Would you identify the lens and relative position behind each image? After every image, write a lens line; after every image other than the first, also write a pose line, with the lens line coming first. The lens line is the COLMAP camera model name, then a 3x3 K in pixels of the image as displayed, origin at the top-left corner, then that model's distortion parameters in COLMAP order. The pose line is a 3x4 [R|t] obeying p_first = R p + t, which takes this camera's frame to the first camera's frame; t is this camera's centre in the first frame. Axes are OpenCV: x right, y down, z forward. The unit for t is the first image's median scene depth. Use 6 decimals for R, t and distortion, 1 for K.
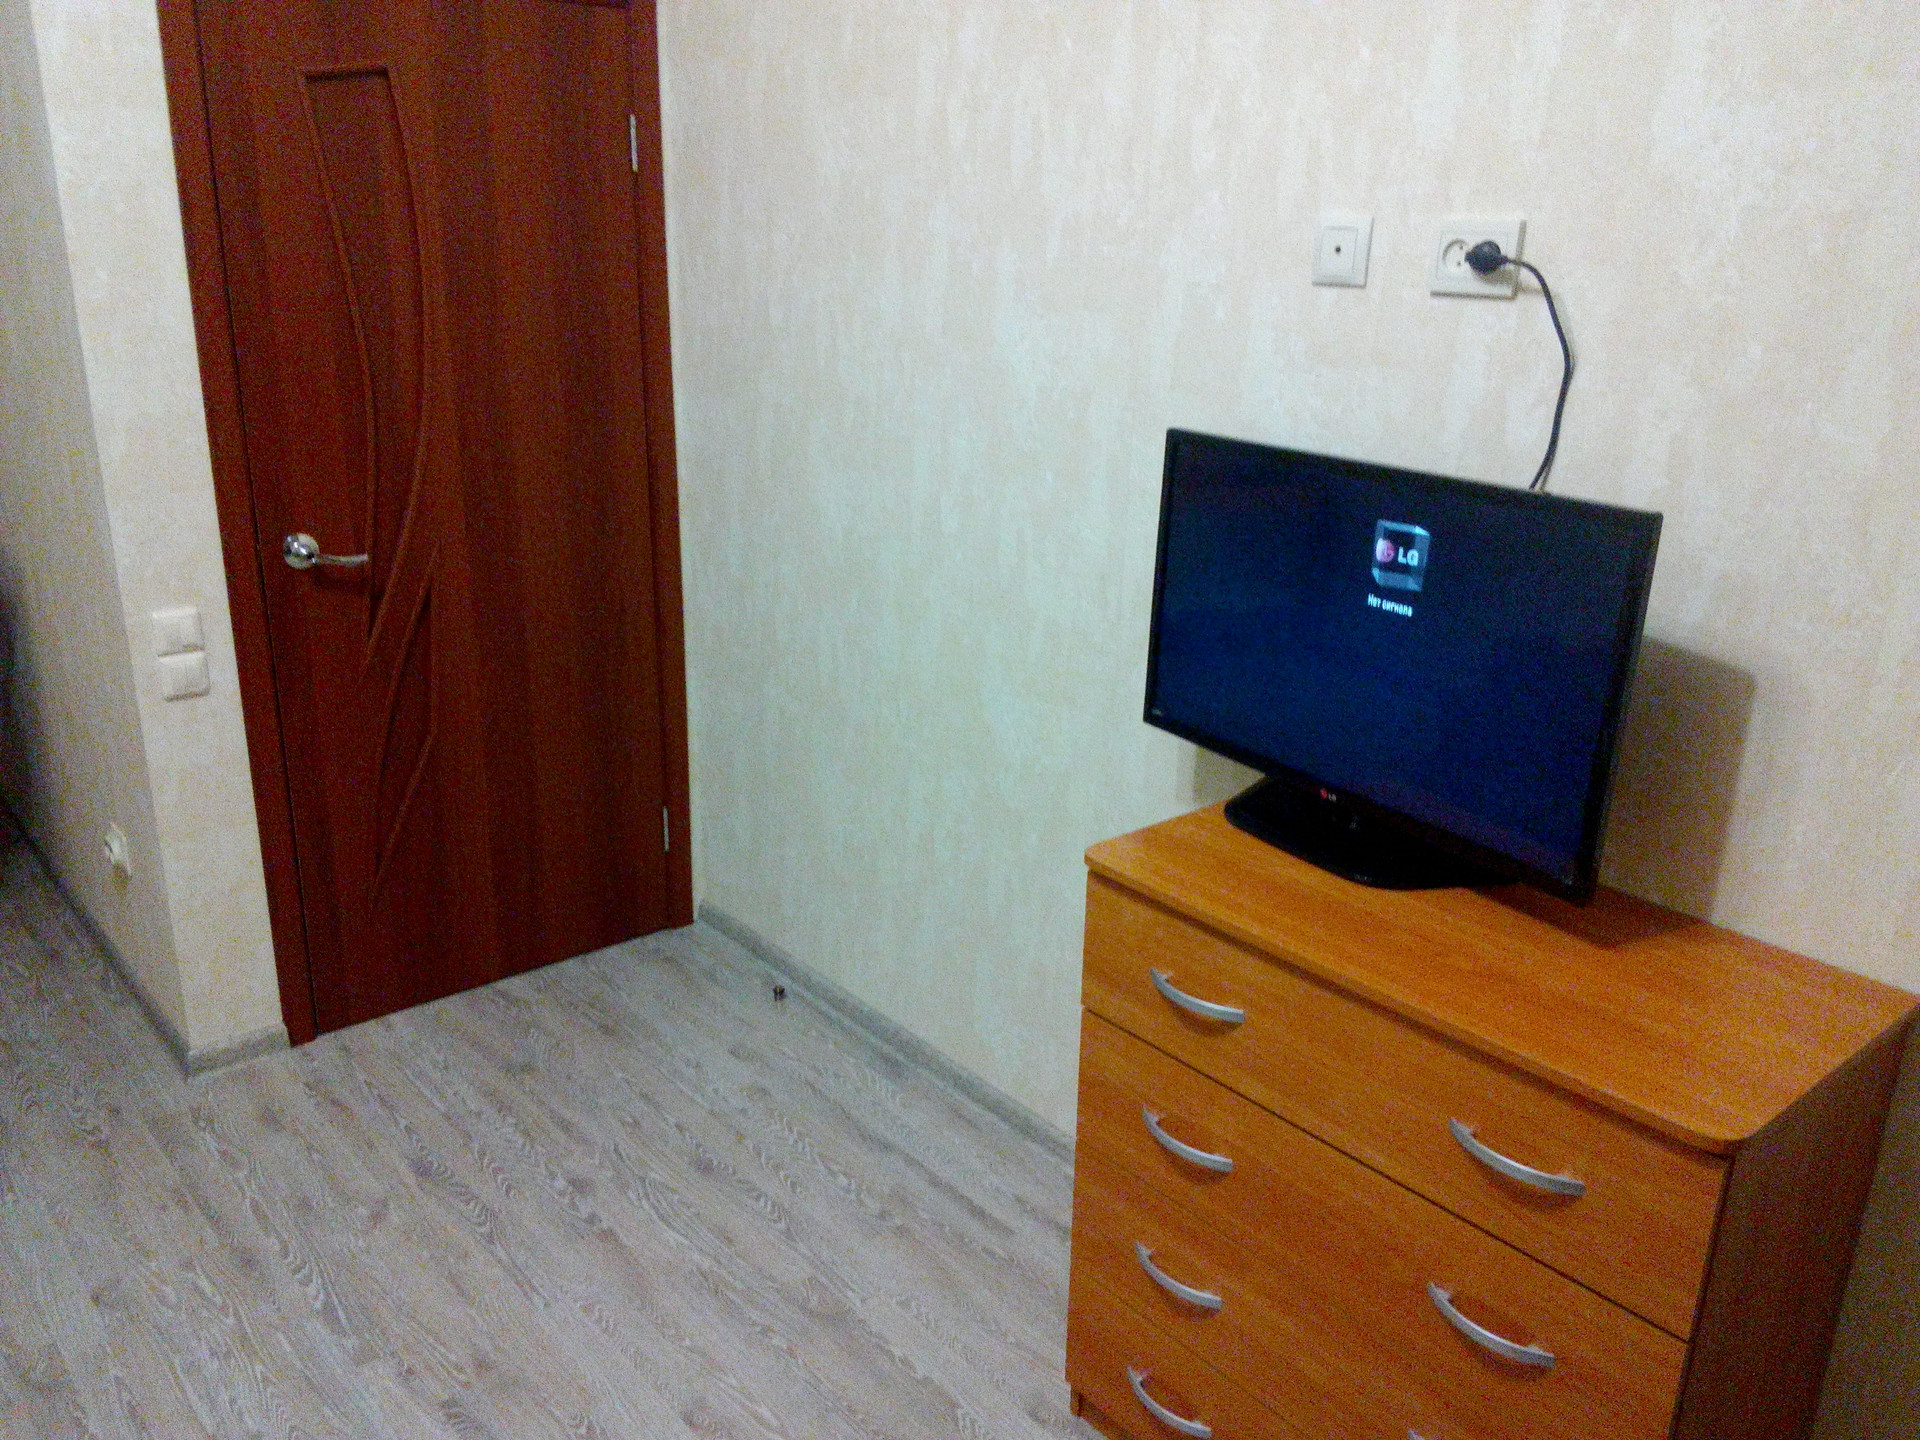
lens RADIAL K [[1528.3, 0, 971.1], [0, 1528.3, 717.3], [0, 0, 1]] dist [0.143307, -0.210358]
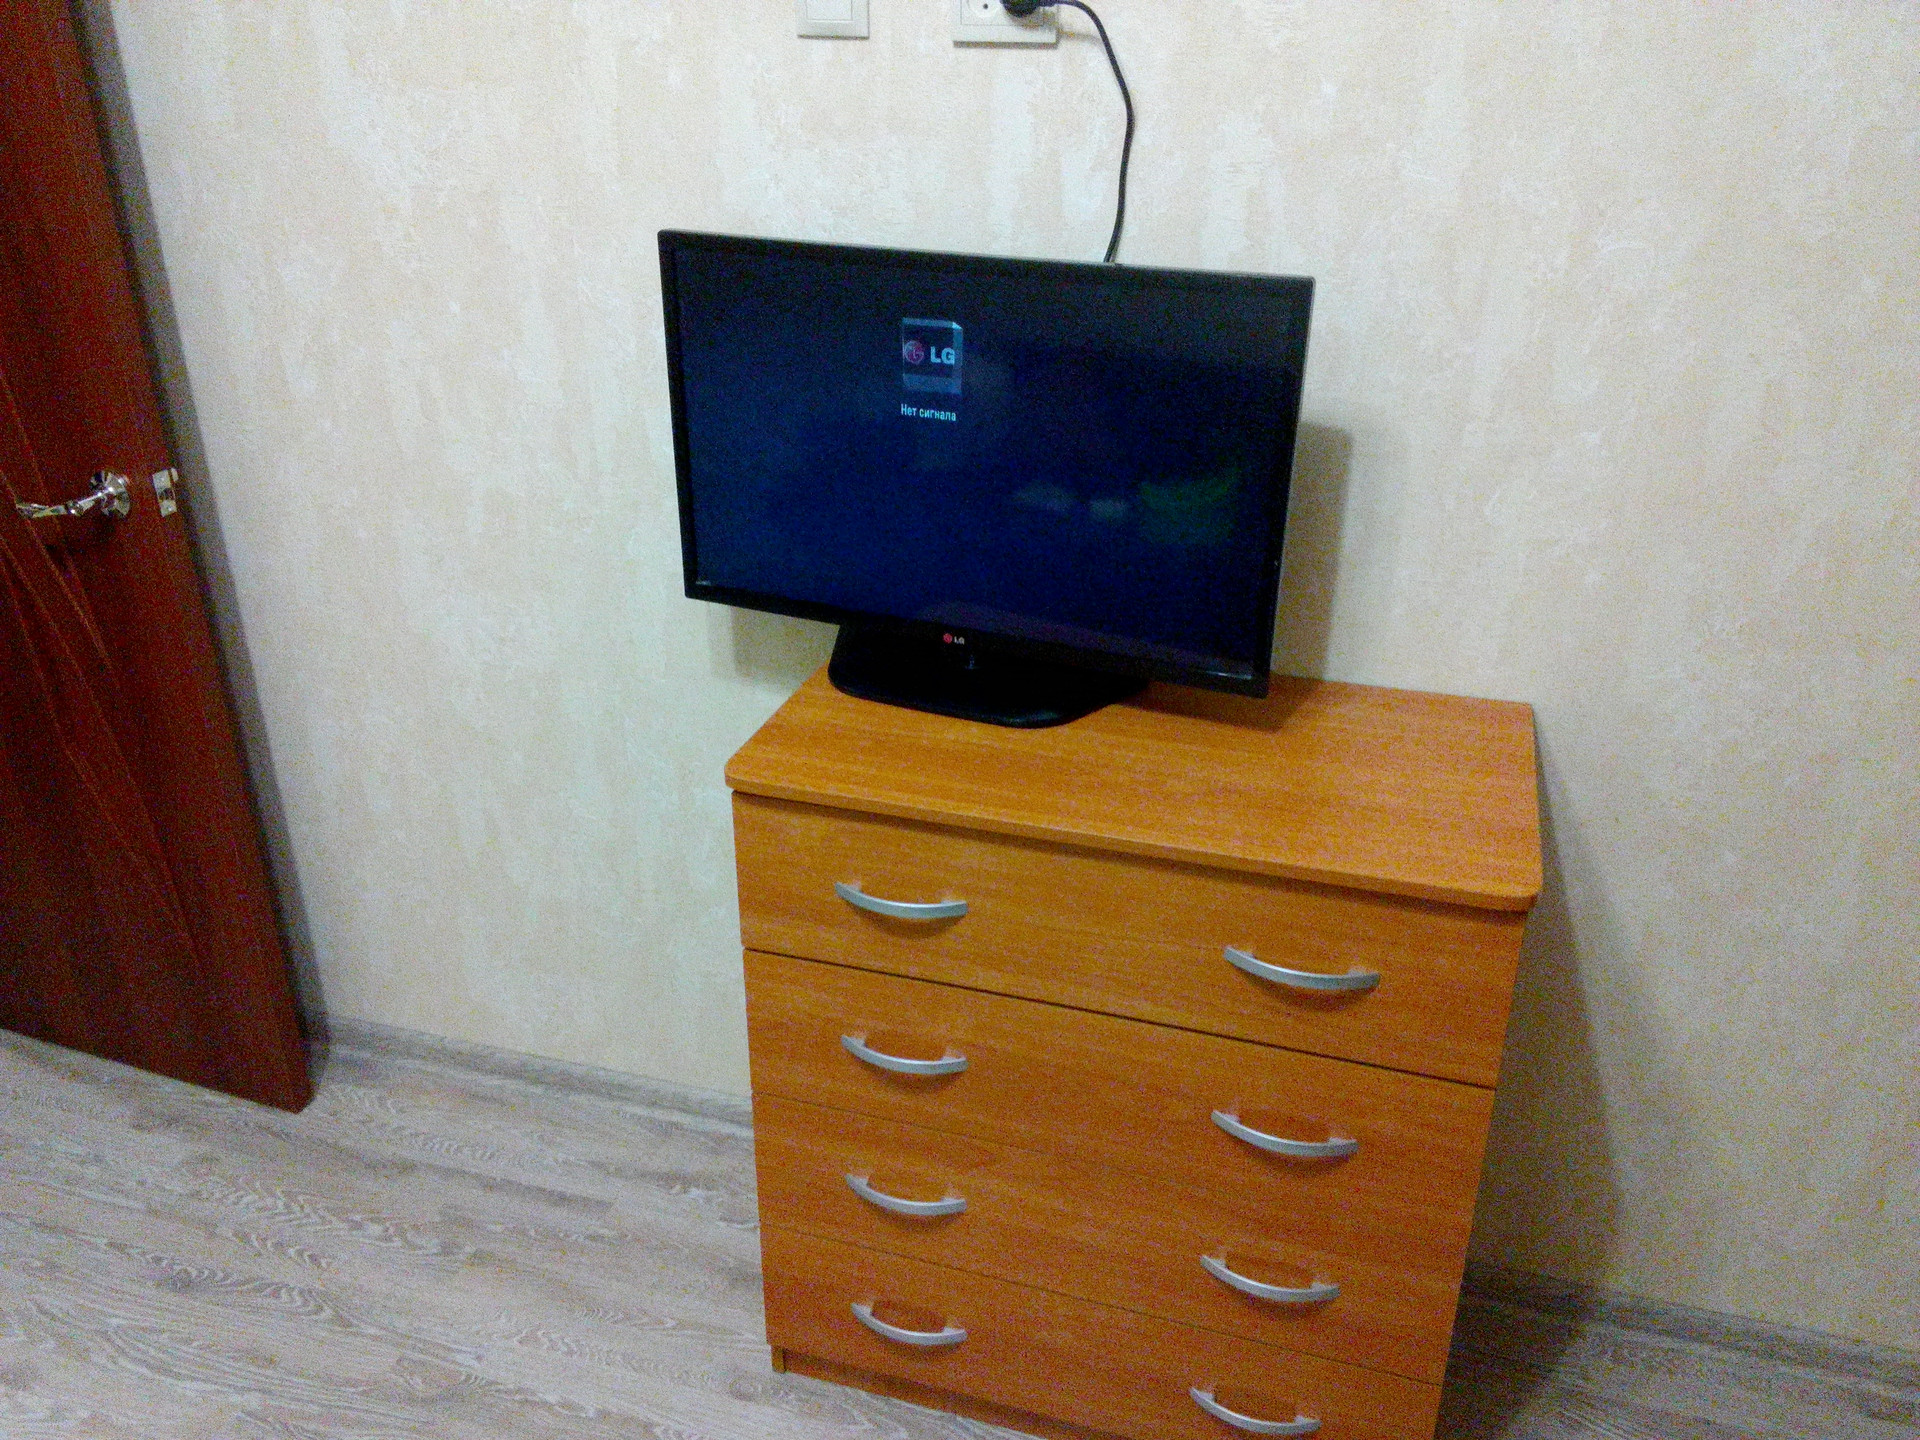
lens RADIAL K [[1571.6, 0, 960.0], [0, 1571.6, 720.0], [0, 0, 1]] dist [0.146428, -0.209520]
pose [[0.849800, -0.246572, 0.465878, -0.201339], [0.182688, 0.966836, 0.178472, -0.065901], [-0.494434, -0.066555, 0.866664, 0.197705]]
